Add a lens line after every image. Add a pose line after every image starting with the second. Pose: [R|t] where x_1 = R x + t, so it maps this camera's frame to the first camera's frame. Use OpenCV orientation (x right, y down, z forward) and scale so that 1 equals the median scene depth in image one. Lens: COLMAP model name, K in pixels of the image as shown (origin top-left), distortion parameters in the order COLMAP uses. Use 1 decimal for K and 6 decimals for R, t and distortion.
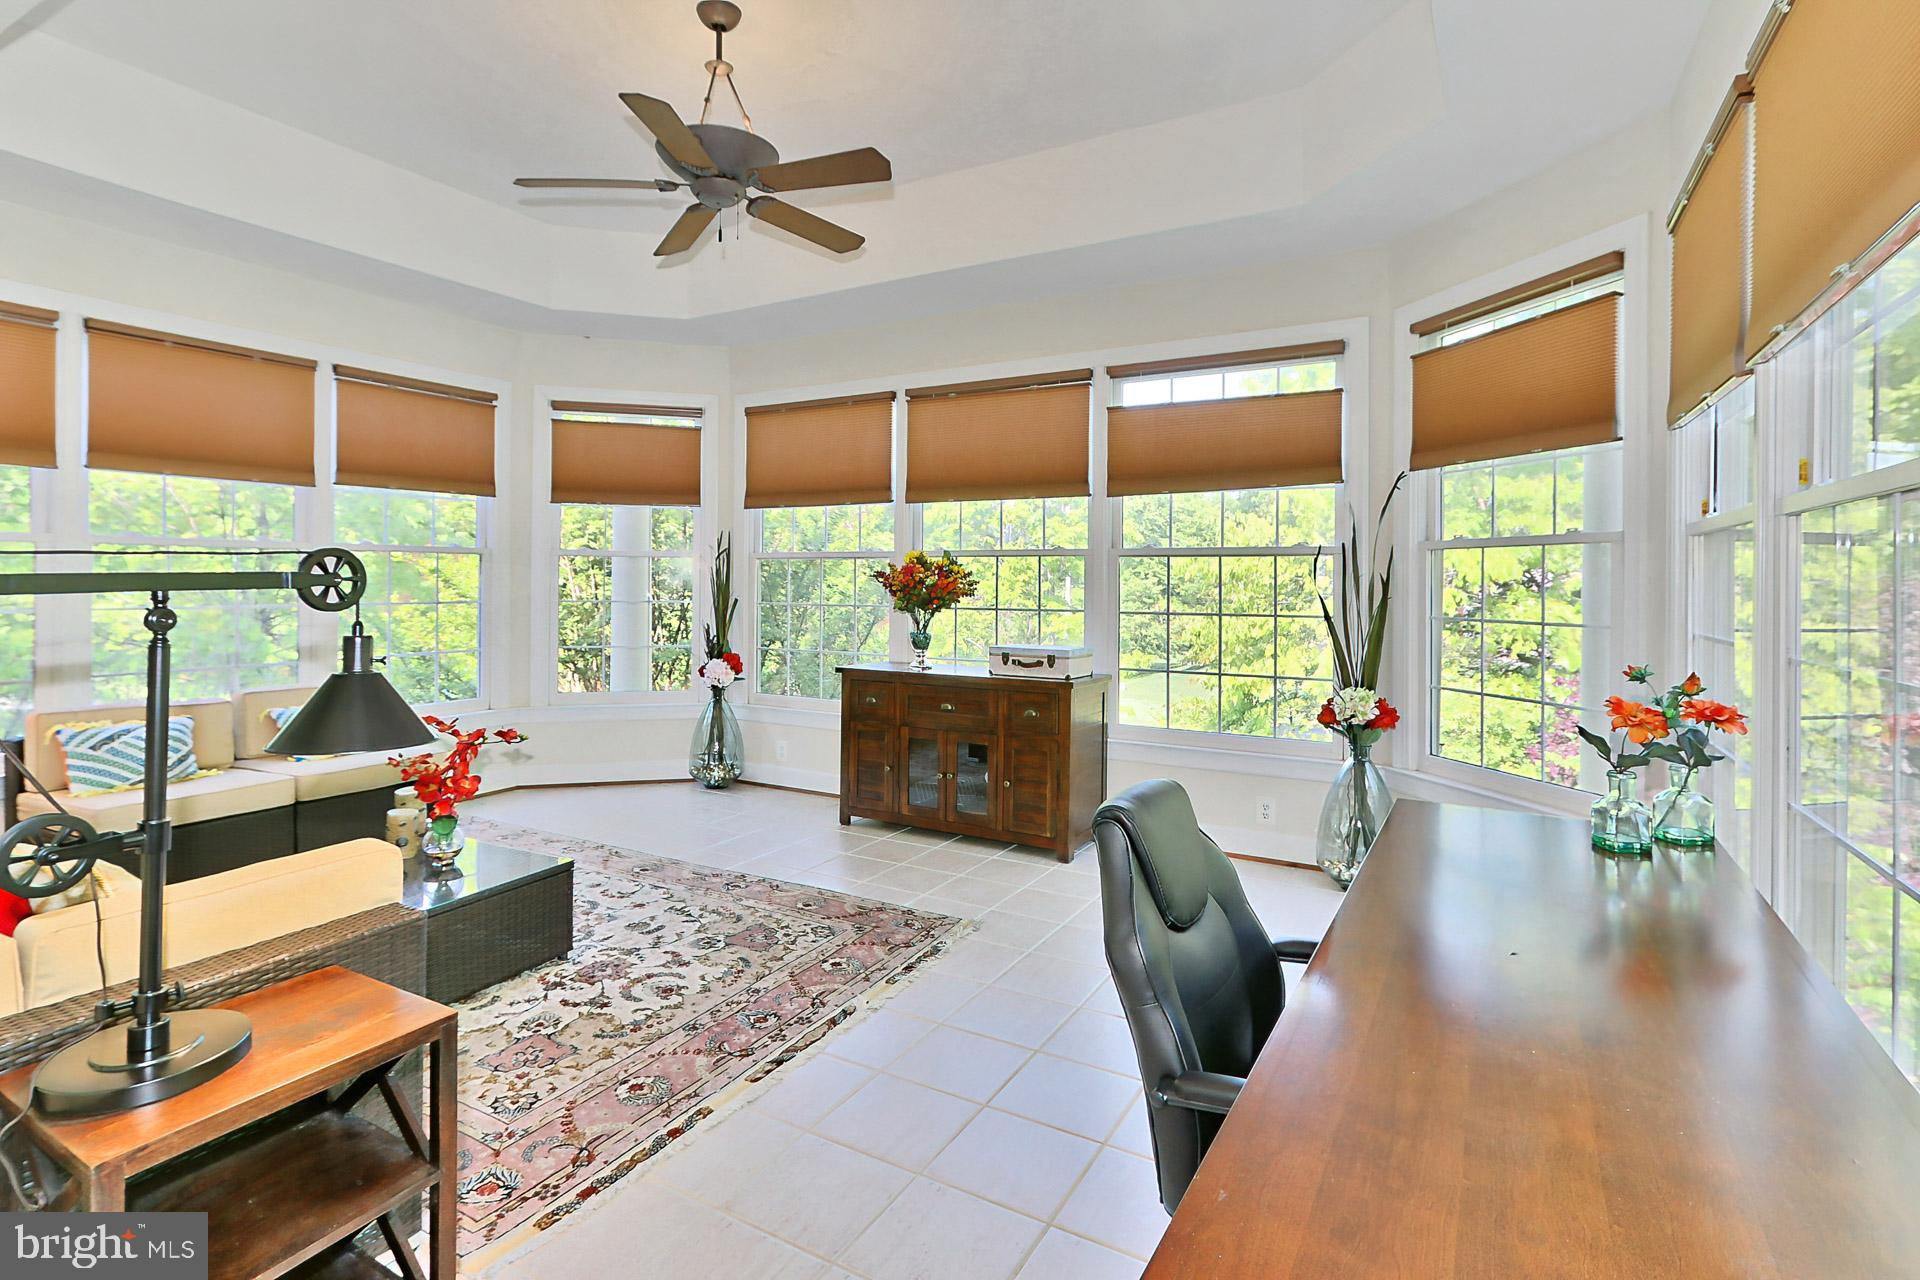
lens RADIAL K [[949.4, 0, 931.9], [0, 949.4, 586.2], [0, 0, 1]] dist [-0.000706, 0.000158]
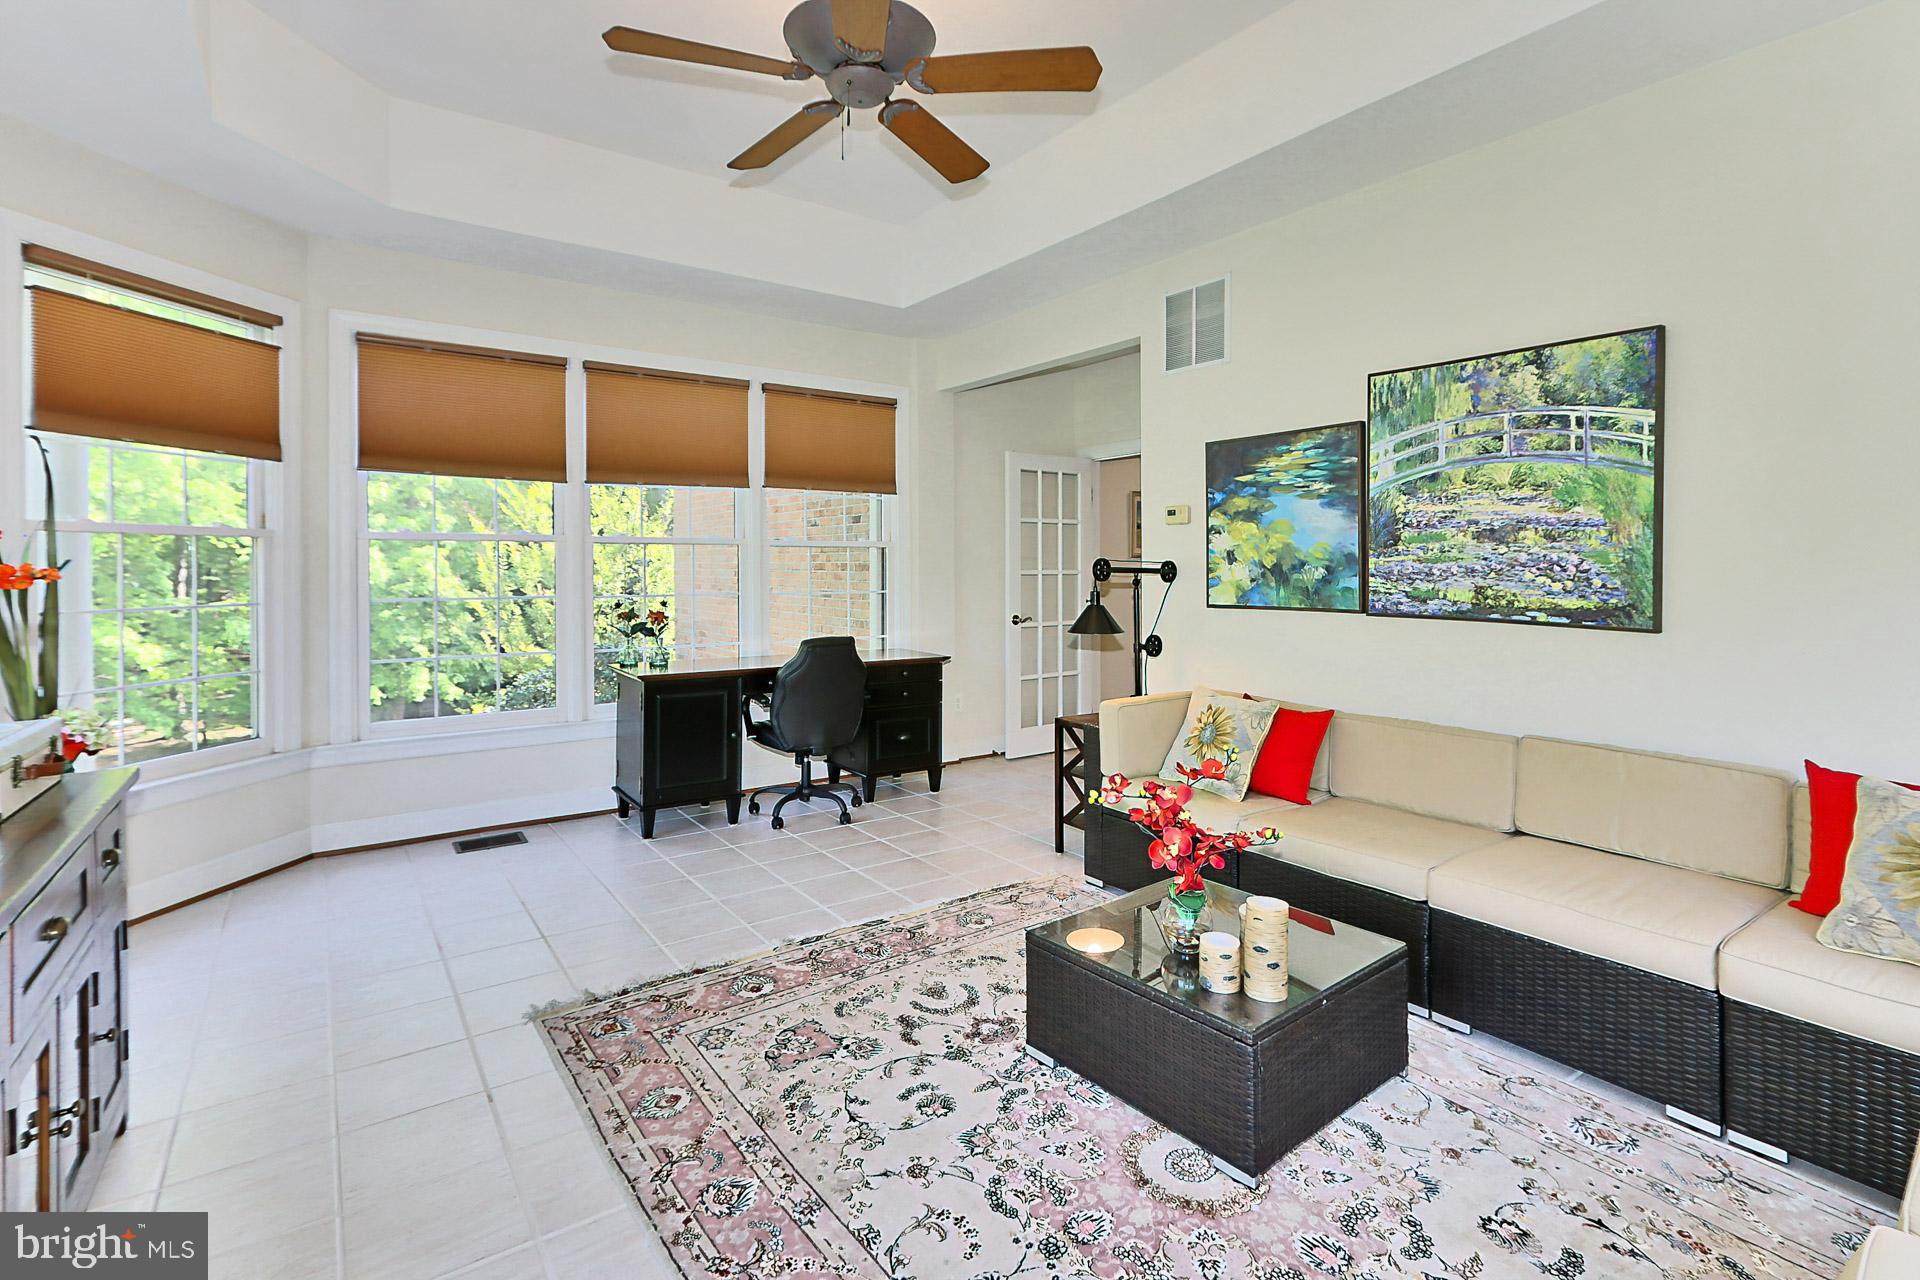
lens RADIAL K [[897.0, 0, 981.5], [0, 897.0, 565.6], [0, 0, 1]] dist [-0.009123, 0.000237]
pose [[-0.925611, -0.005602, 0.378434, -0.629632], [-0.002768, 0.999964, 0.008033, -0.019158], [-0.378466, 0.006388, -0.925593, 1.719344]]
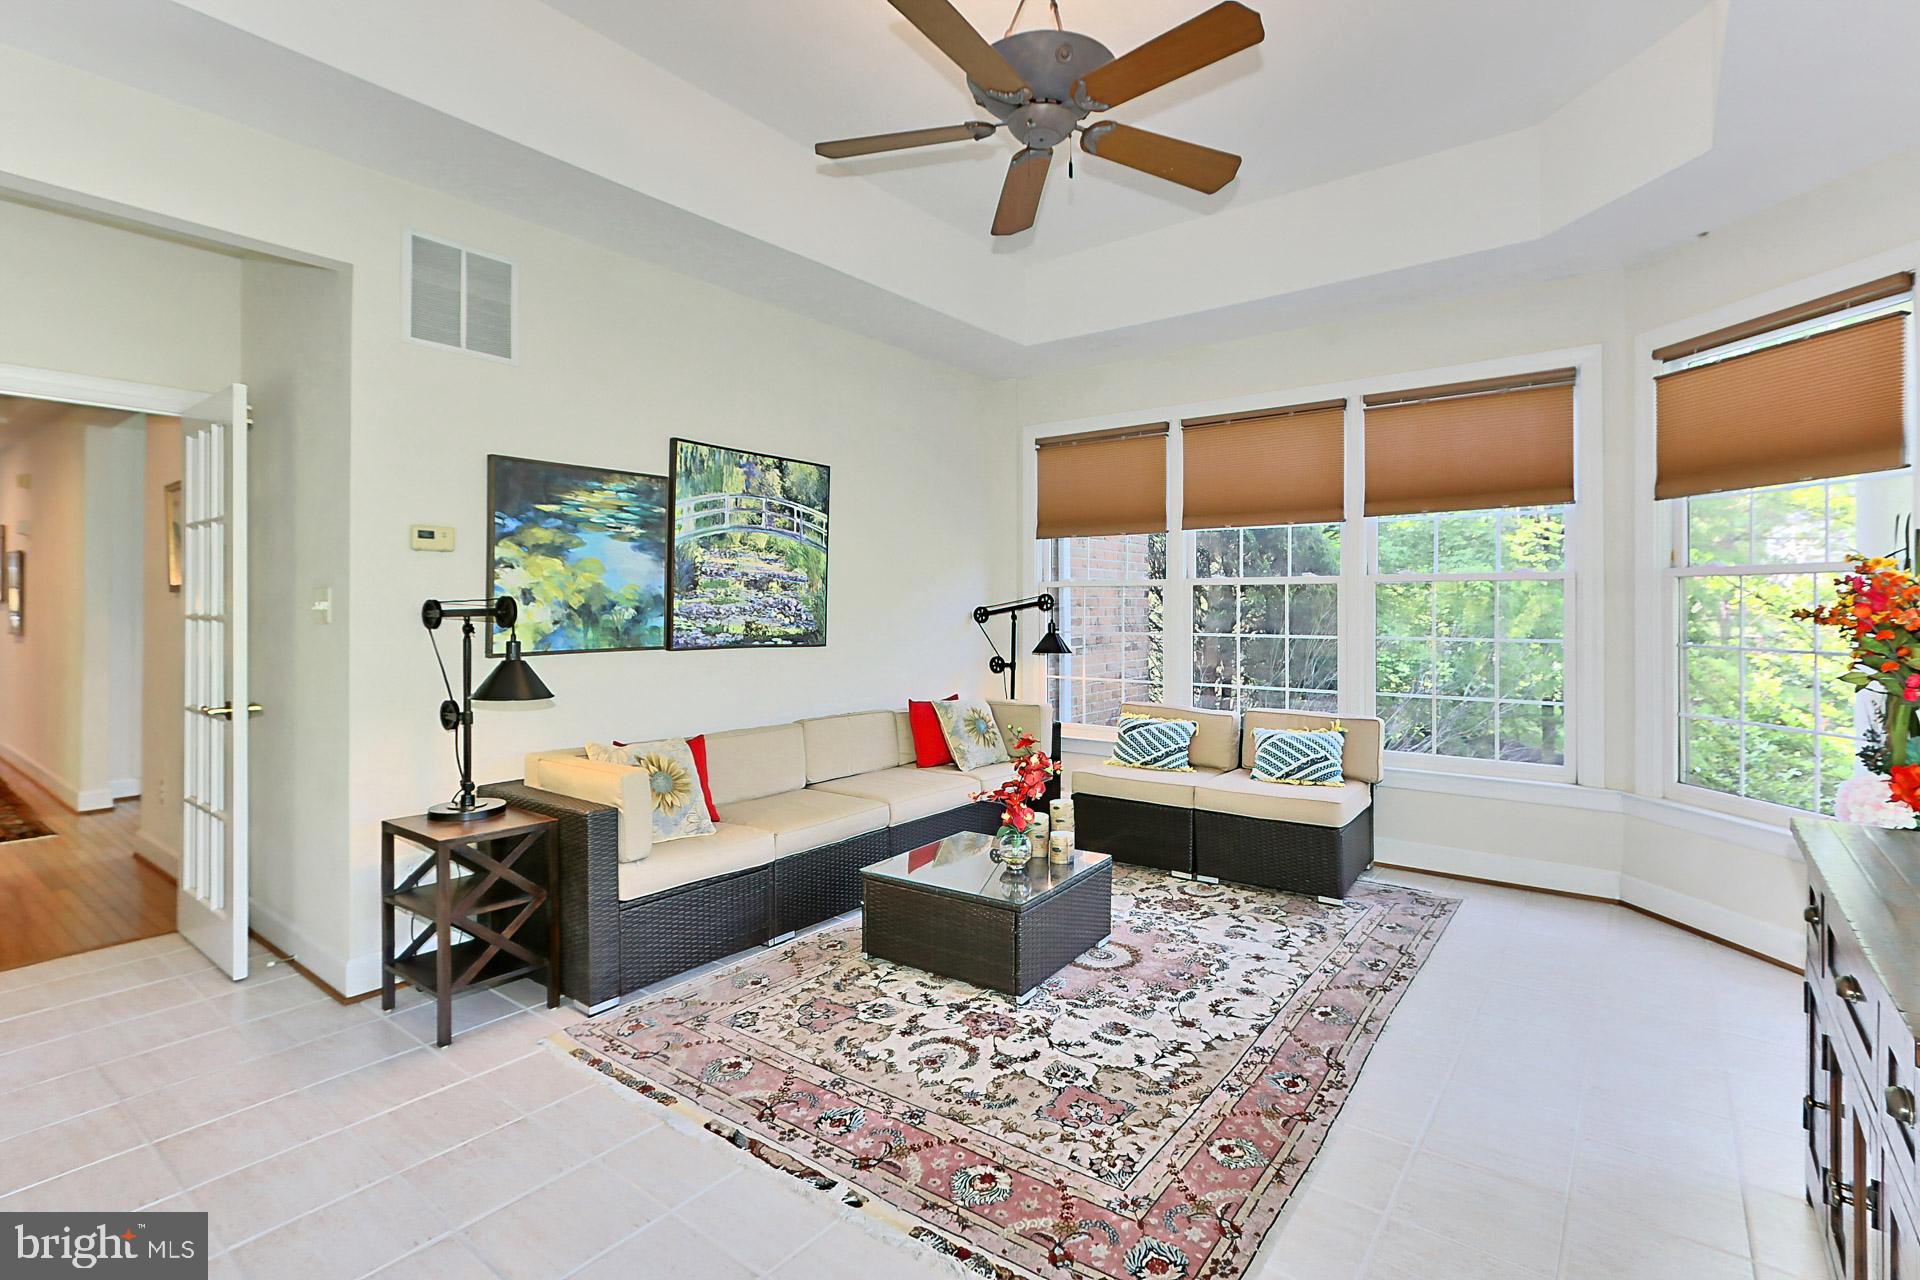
lens RADIAL K [[897.0, 0, 951.9], [0, 897.0, 602.1], [0, 0, 1]] dist [-0.009123, 0.000237]
pose [[-0.122690, -0.011338, -0.992380, 0.542458], [-0.007137, 0.999919, -0.010542, -0.007109], [0.992419, 0.005789, -0.122761, 1.052785]]
